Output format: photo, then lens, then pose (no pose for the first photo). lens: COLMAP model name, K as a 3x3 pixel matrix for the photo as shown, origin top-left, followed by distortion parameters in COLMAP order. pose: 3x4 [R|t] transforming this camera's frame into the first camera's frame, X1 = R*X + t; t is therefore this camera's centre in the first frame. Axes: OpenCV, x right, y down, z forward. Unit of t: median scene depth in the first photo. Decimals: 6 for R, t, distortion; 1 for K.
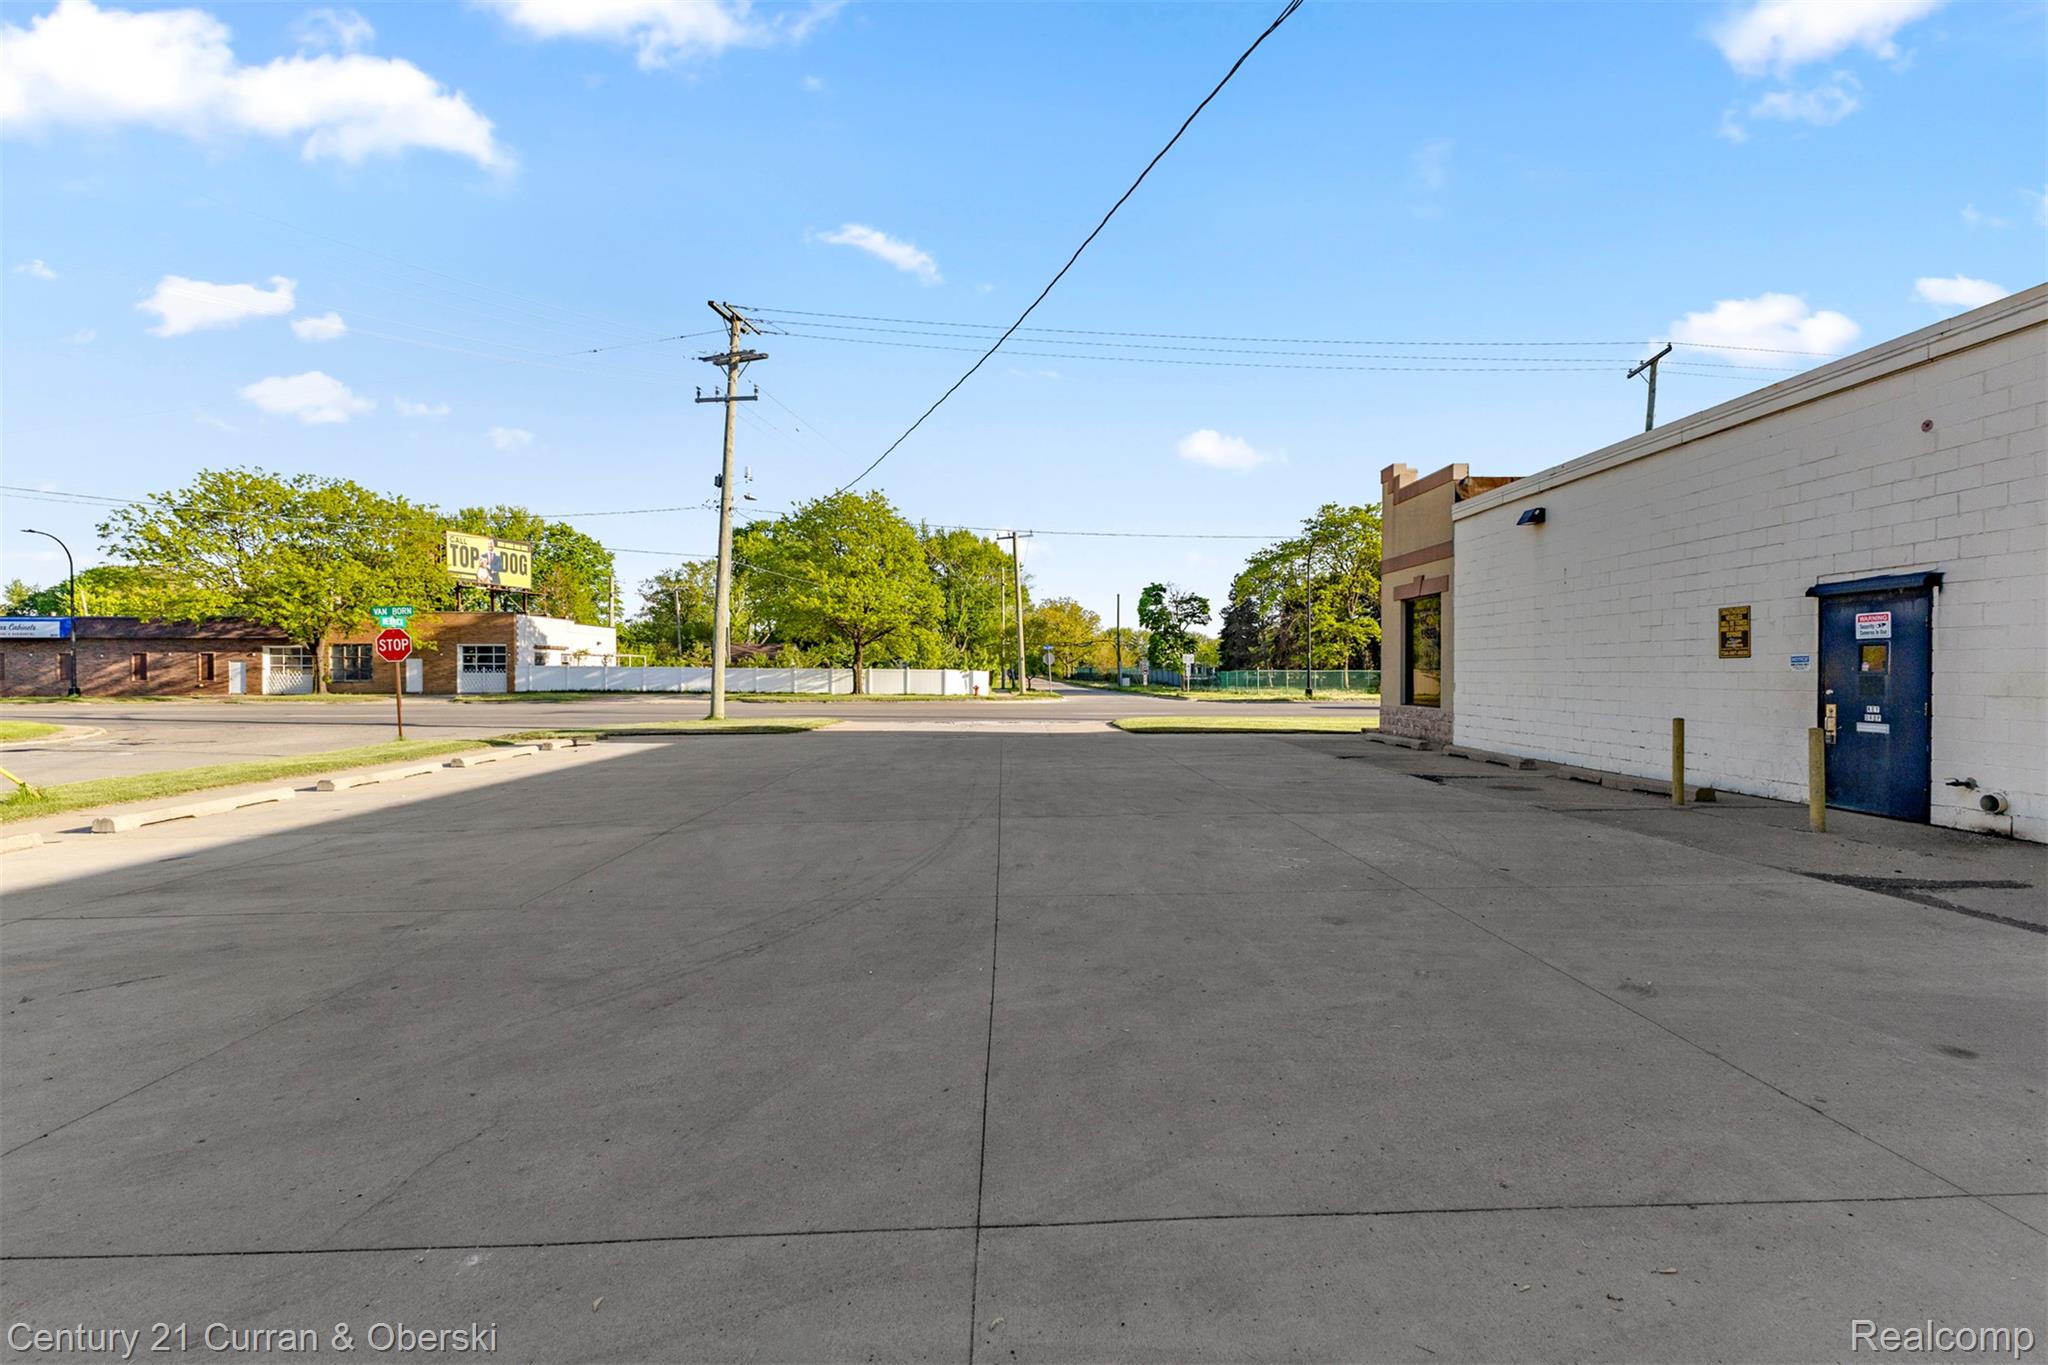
lens RADIAL K [[889.3, 0, 1022.7], [0, 889.3, 676.3], [0, 0, 1]] dist [0.007189, -0.000311]
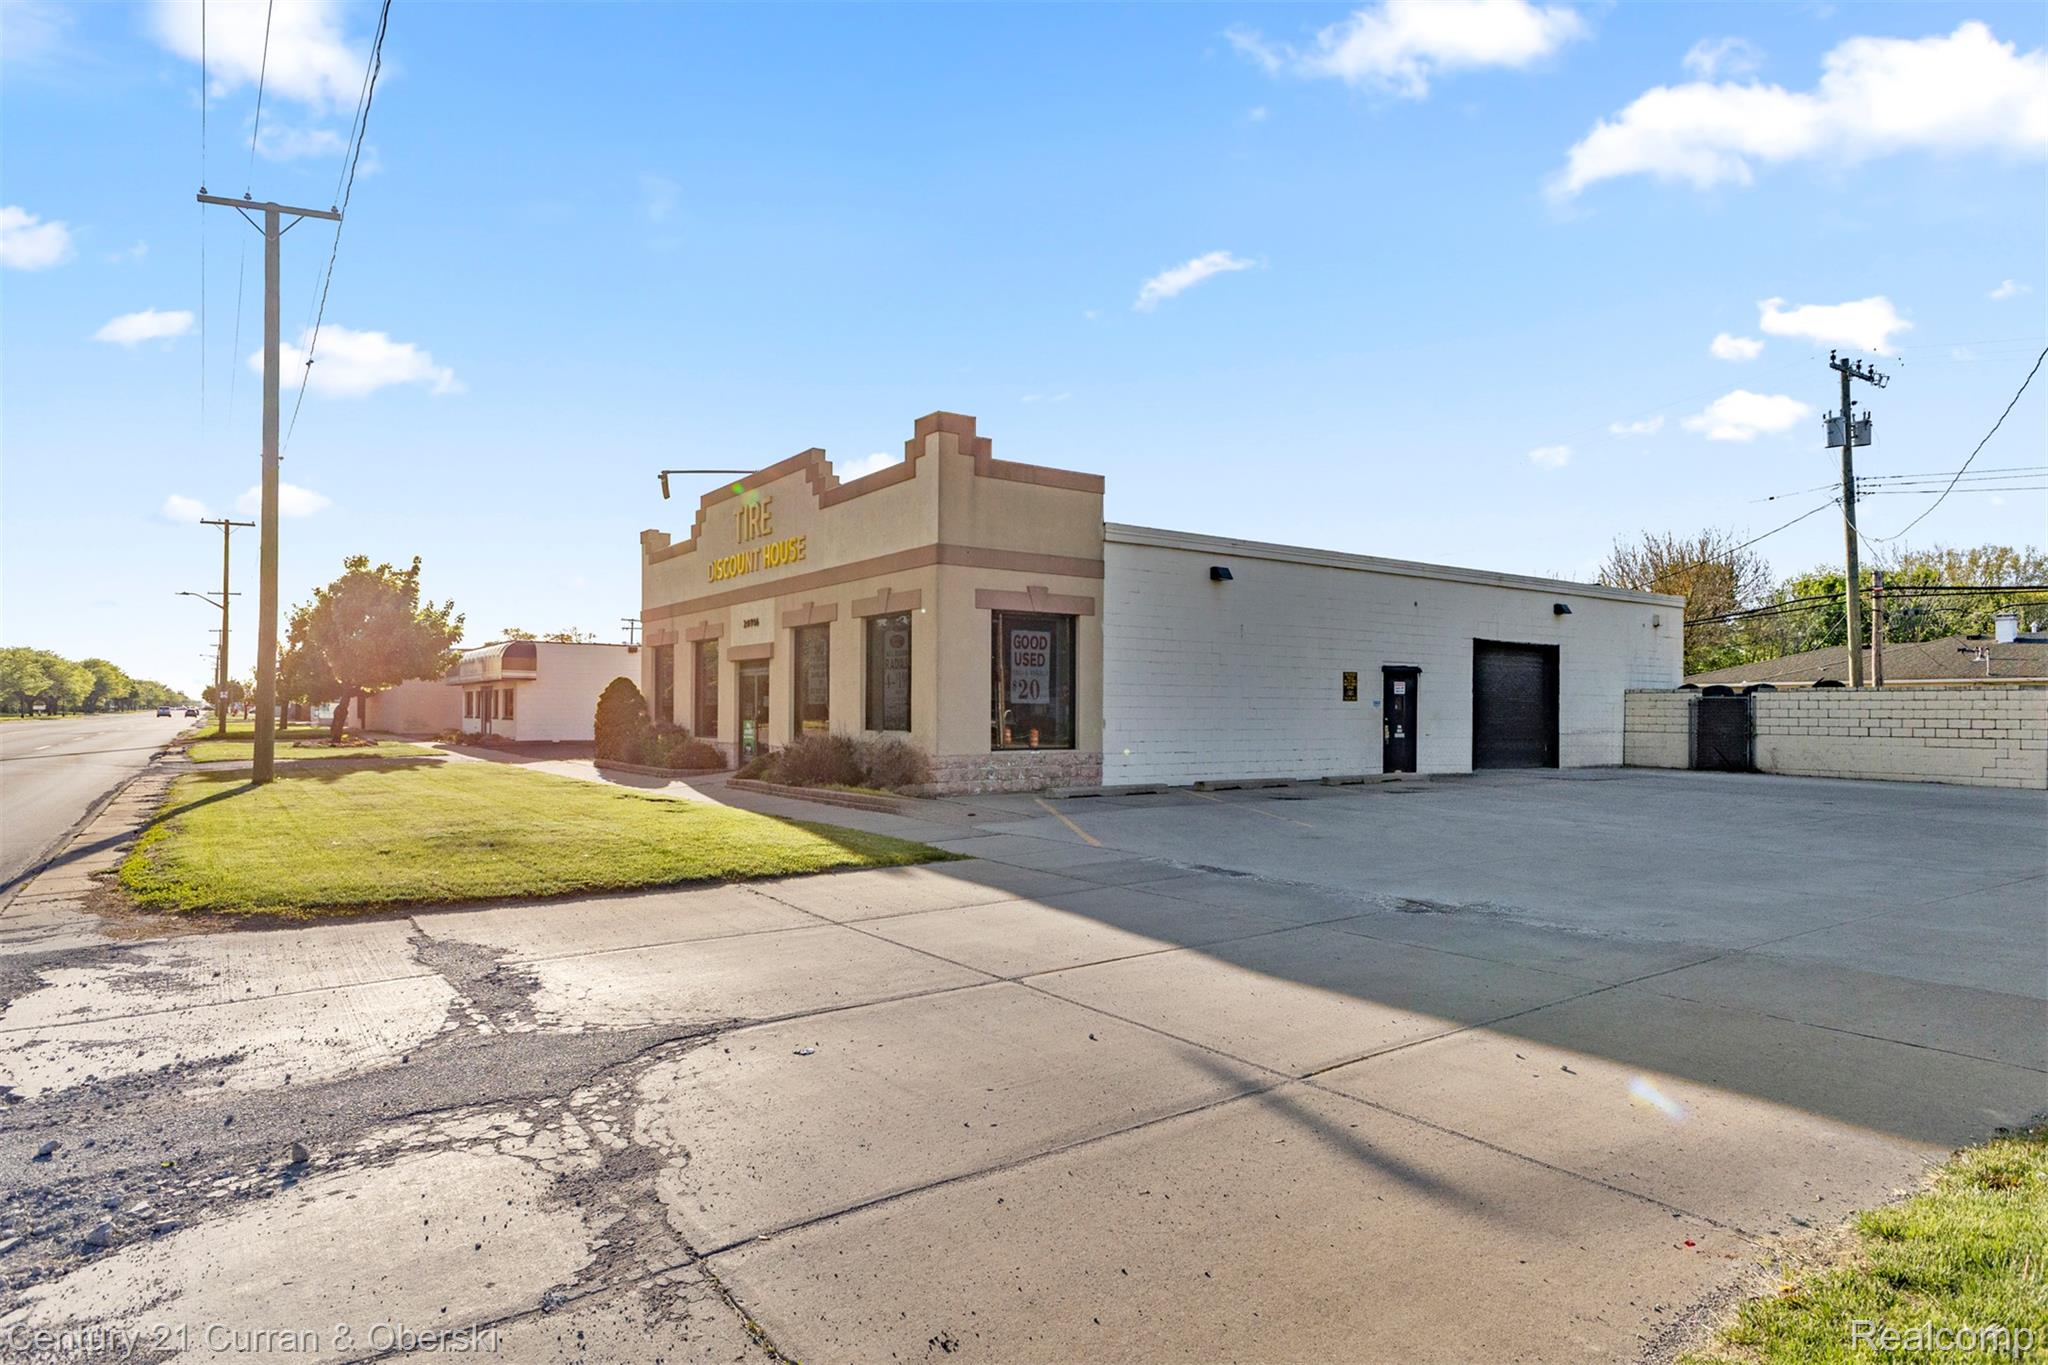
lens RADIAL K [[1136.0, 0, 1016.1], [0, 1136.0, 710.0], [0, 0, 1]] dist [0.001312, 0.000169]
pose [[-0.561158, -0.001366, 0.827708, -0.629069], [-0.000419, 0.999999, 0.001367, -0.005523], [-0.827709, 0.000420, -0.561158, 2.587678]]
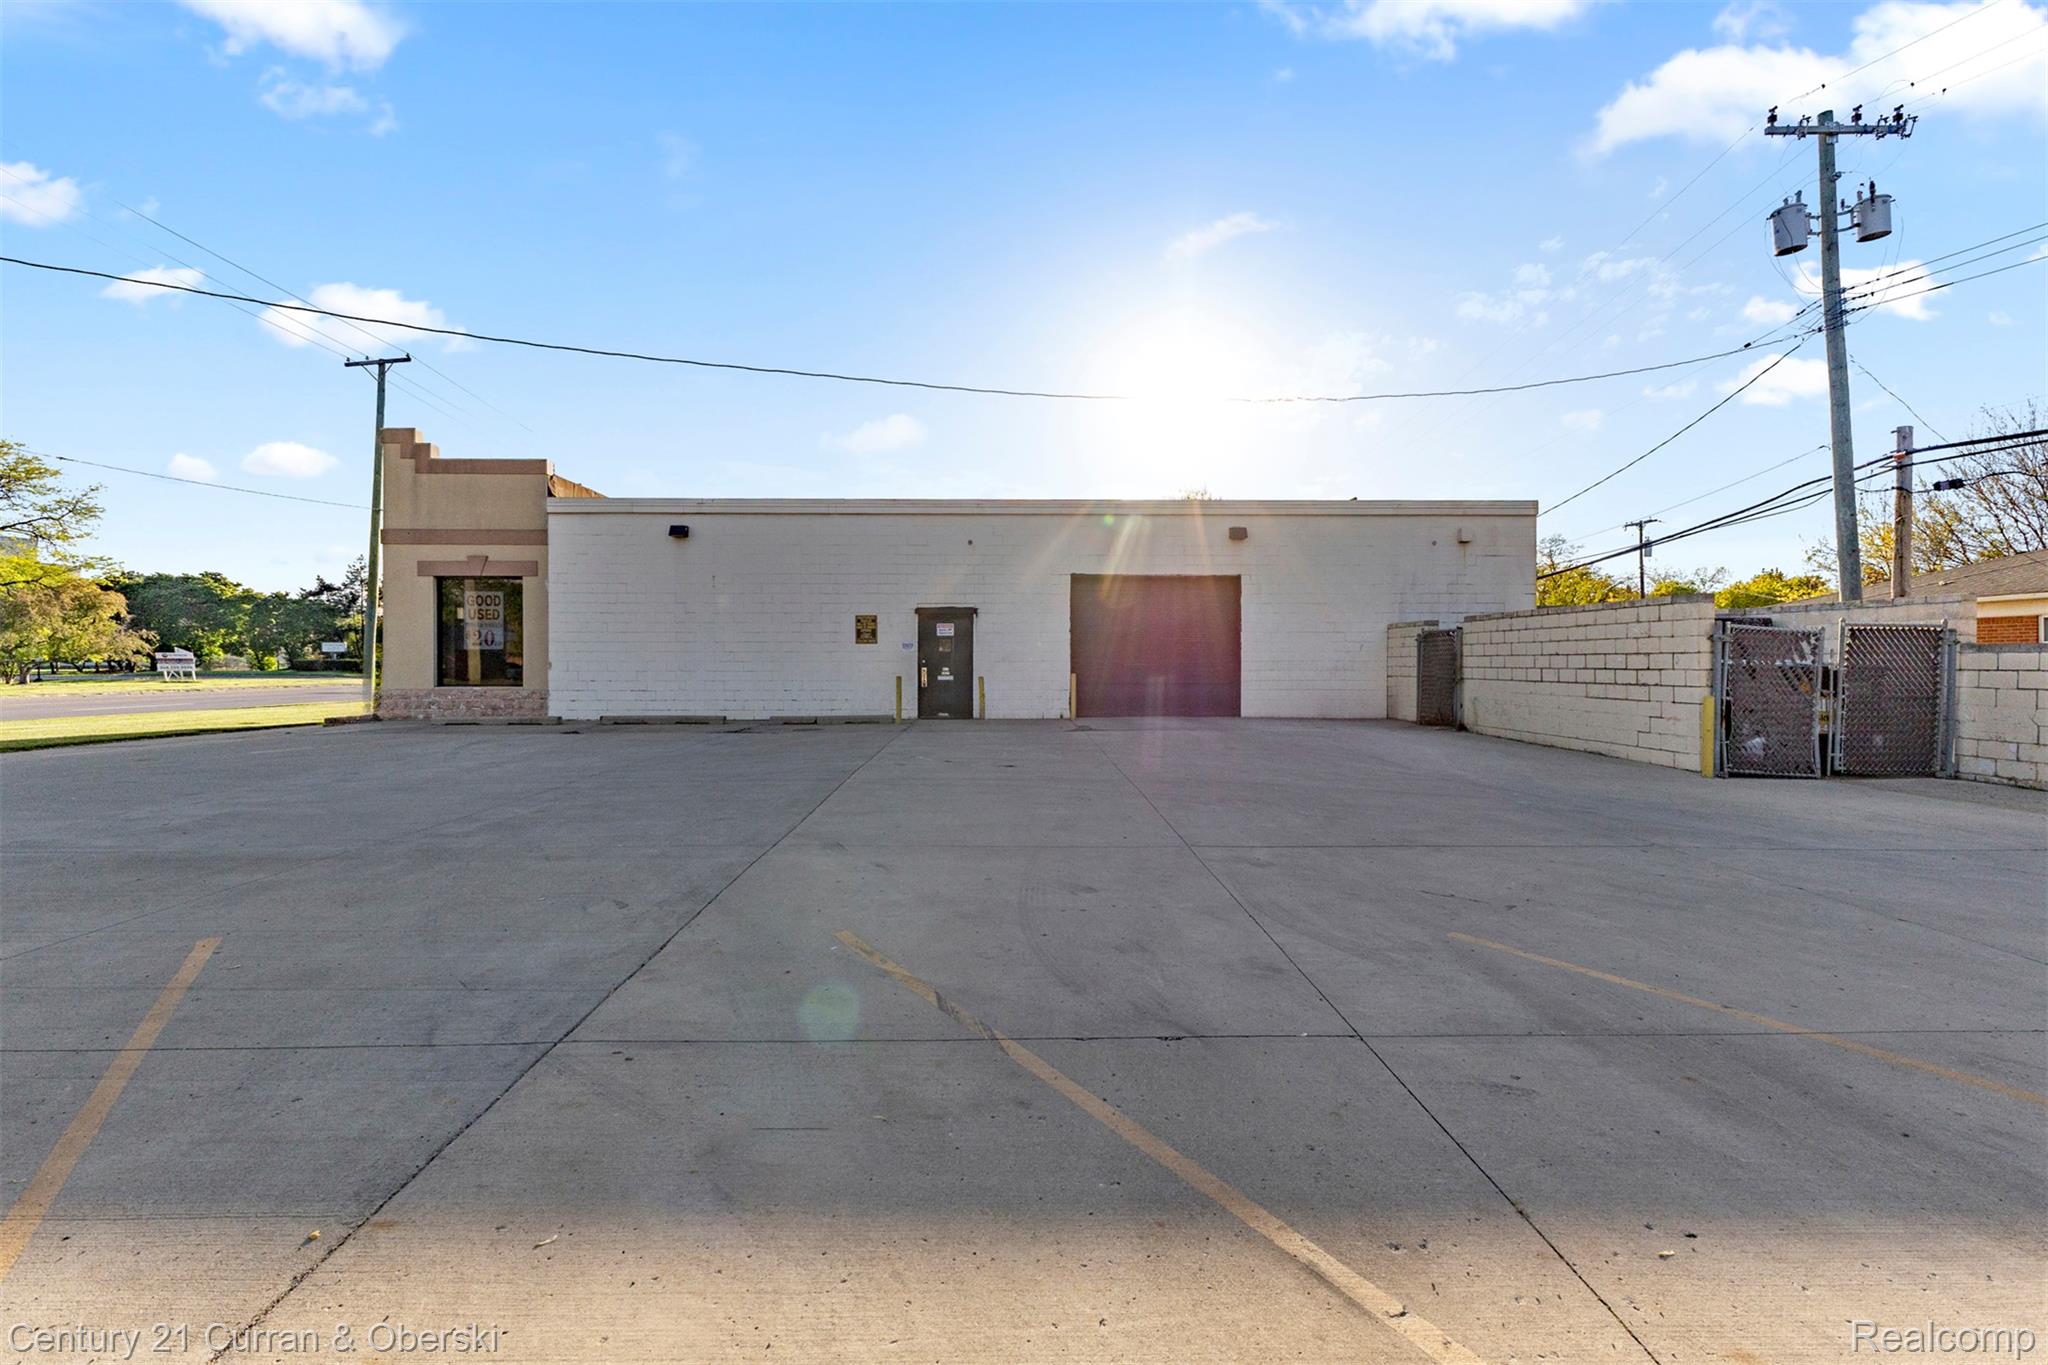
lens RADIAL K [[889.3, 0, 1022.7], [0, 889.3, 676.3], [0, 0, 1]] dist [0.007189, -0.000311]
pose [[-0.009033, -0.012706, 0.999878, -0.911060], [0.006242, 0.999899, 0.012762, 0.021987], [-0.999940, 0.006356, -0.008953, 0.653006]]
